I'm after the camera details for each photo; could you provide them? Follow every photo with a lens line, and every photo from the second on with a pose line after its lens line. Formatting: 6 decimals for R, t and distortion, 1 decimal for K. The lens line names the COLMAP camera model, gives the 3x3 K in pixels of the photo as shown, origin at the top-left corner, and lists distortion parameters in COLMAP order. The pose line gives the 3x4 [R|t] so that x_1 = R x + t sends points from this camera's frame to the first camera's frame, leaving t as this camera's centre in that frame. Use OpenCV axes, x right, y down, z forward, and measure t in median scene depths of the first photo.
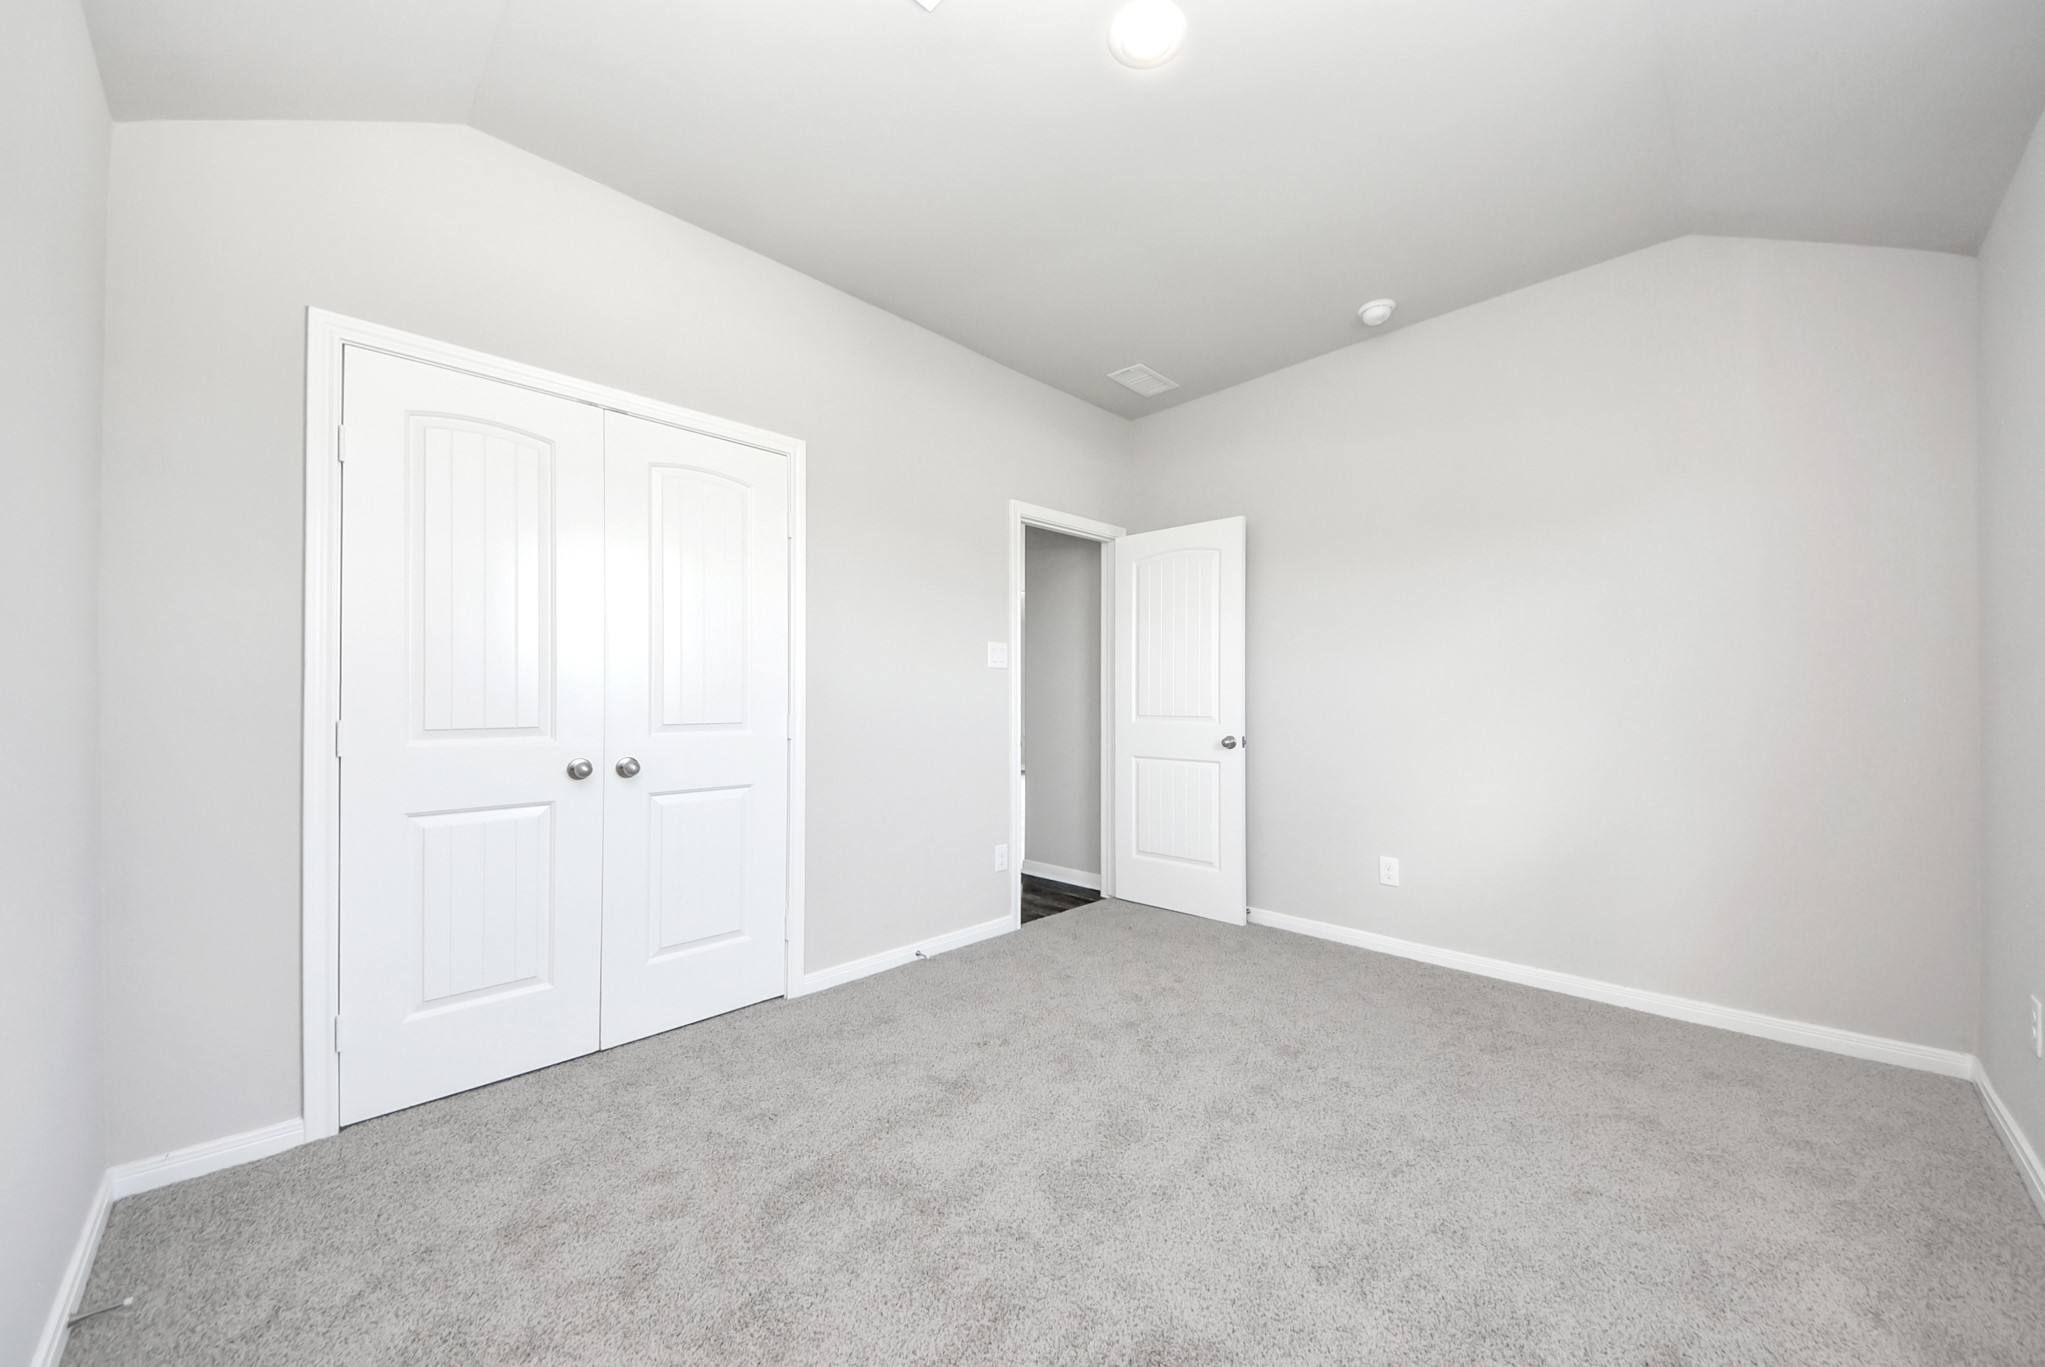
lens RADIAL K [[728.0, 0, 1039.8], [0, 728.0, 696.4], [0, 0, 1]] dist [-0.000824, -0.002802]
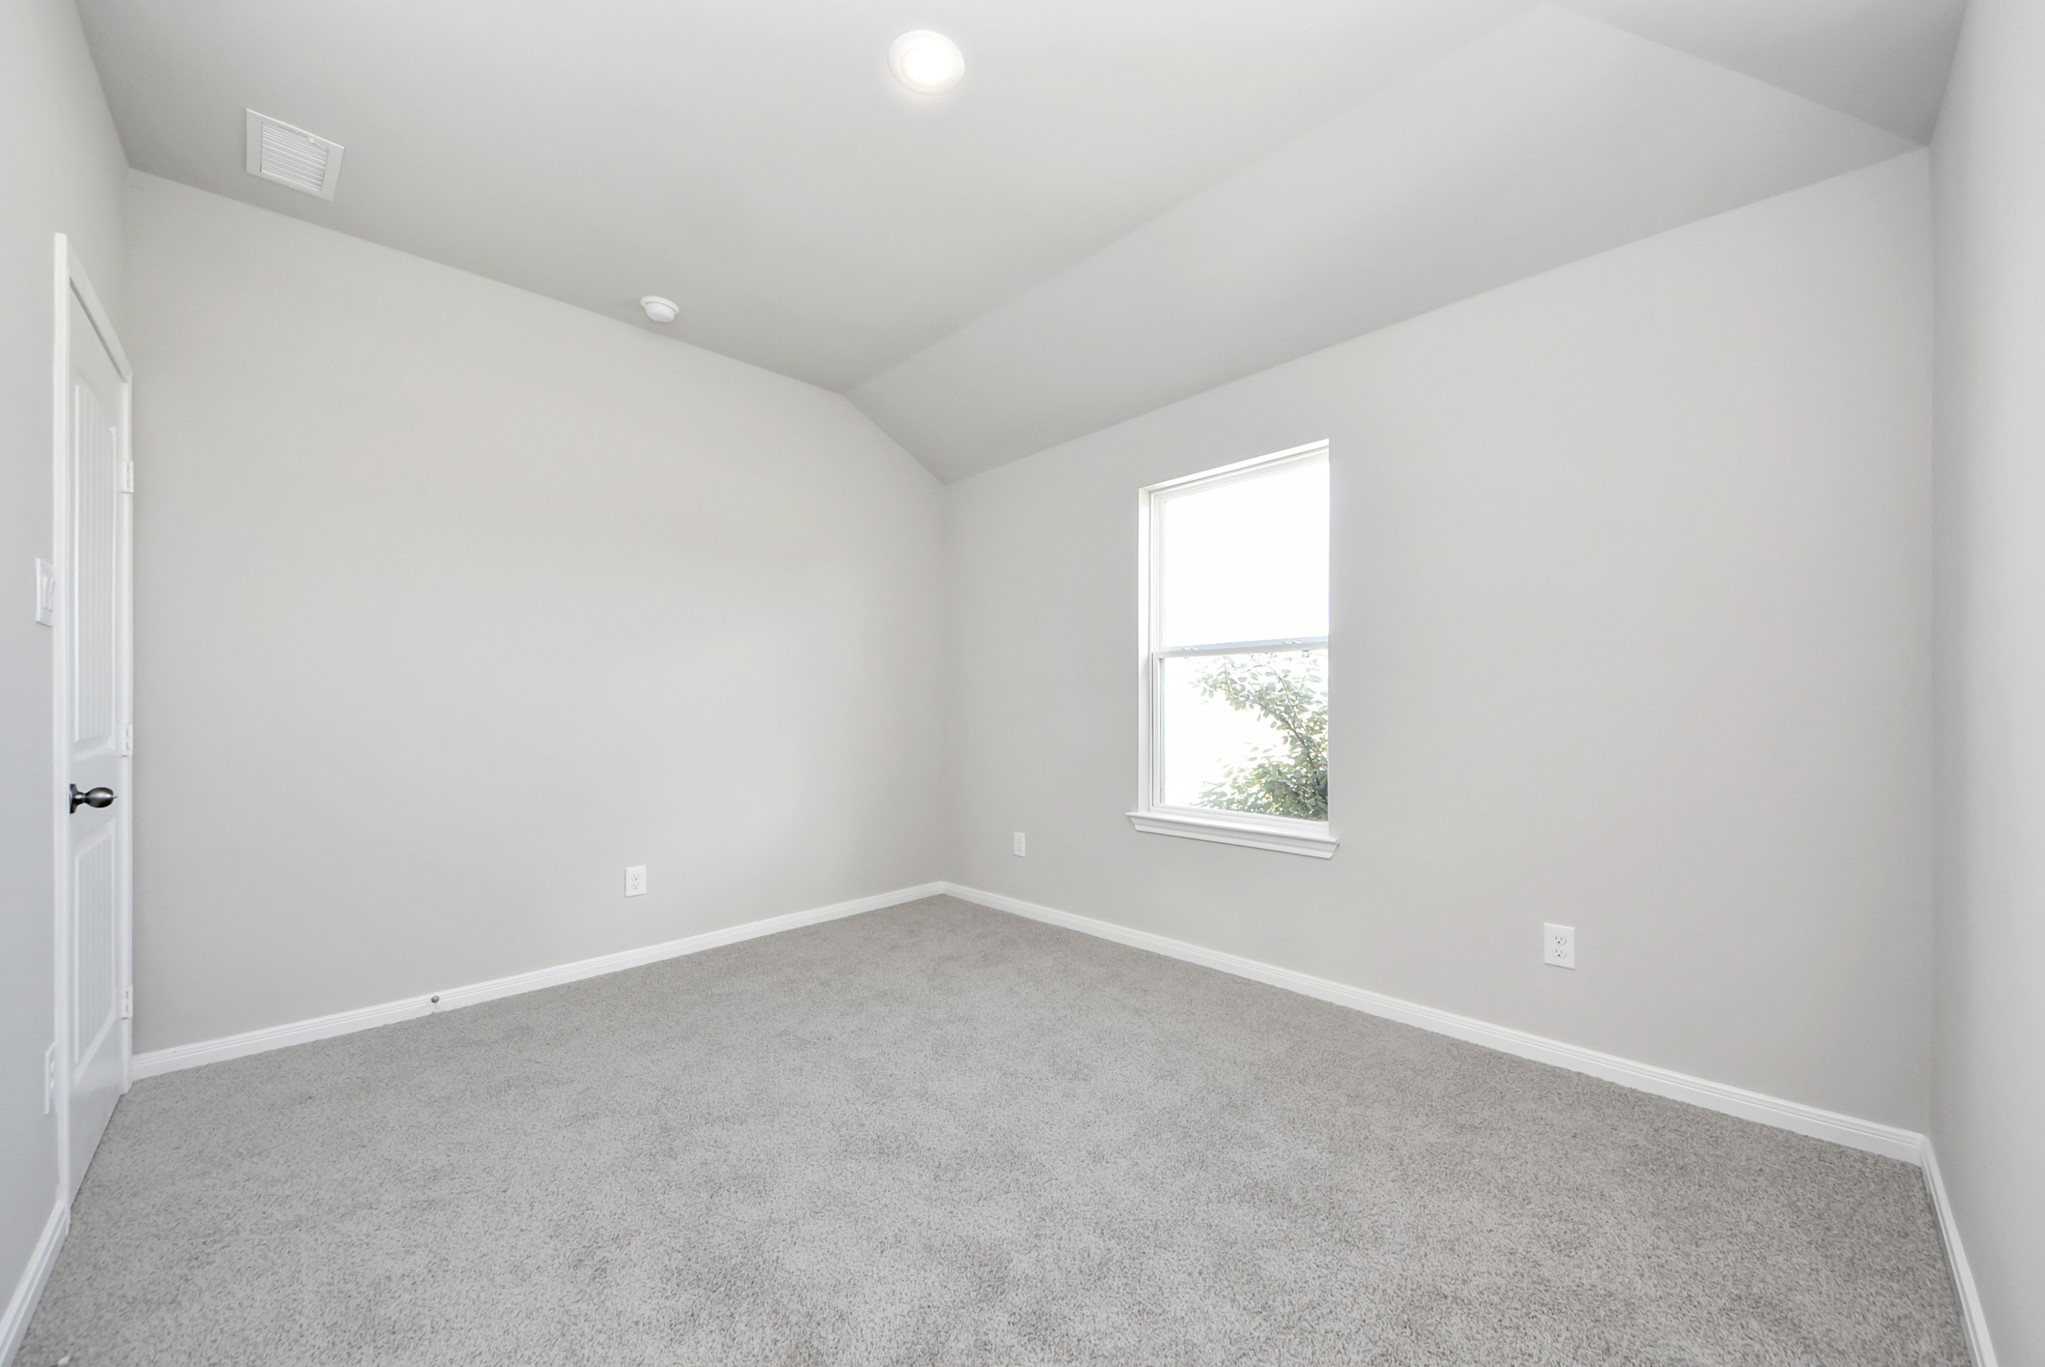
lens RADIAL K [[752.4, 0, 1021.8], [0, 752.4, 697.3], [0, 0, 1]] dist [0.001062, -0.000119]
pose [[0.017999, 0.010745, 0.999780, -0.694872], [-0.001858, 0.999941, -0.010713, 0.007629], [-0.999836, -0.001665, 0.018018, 0.632935]]
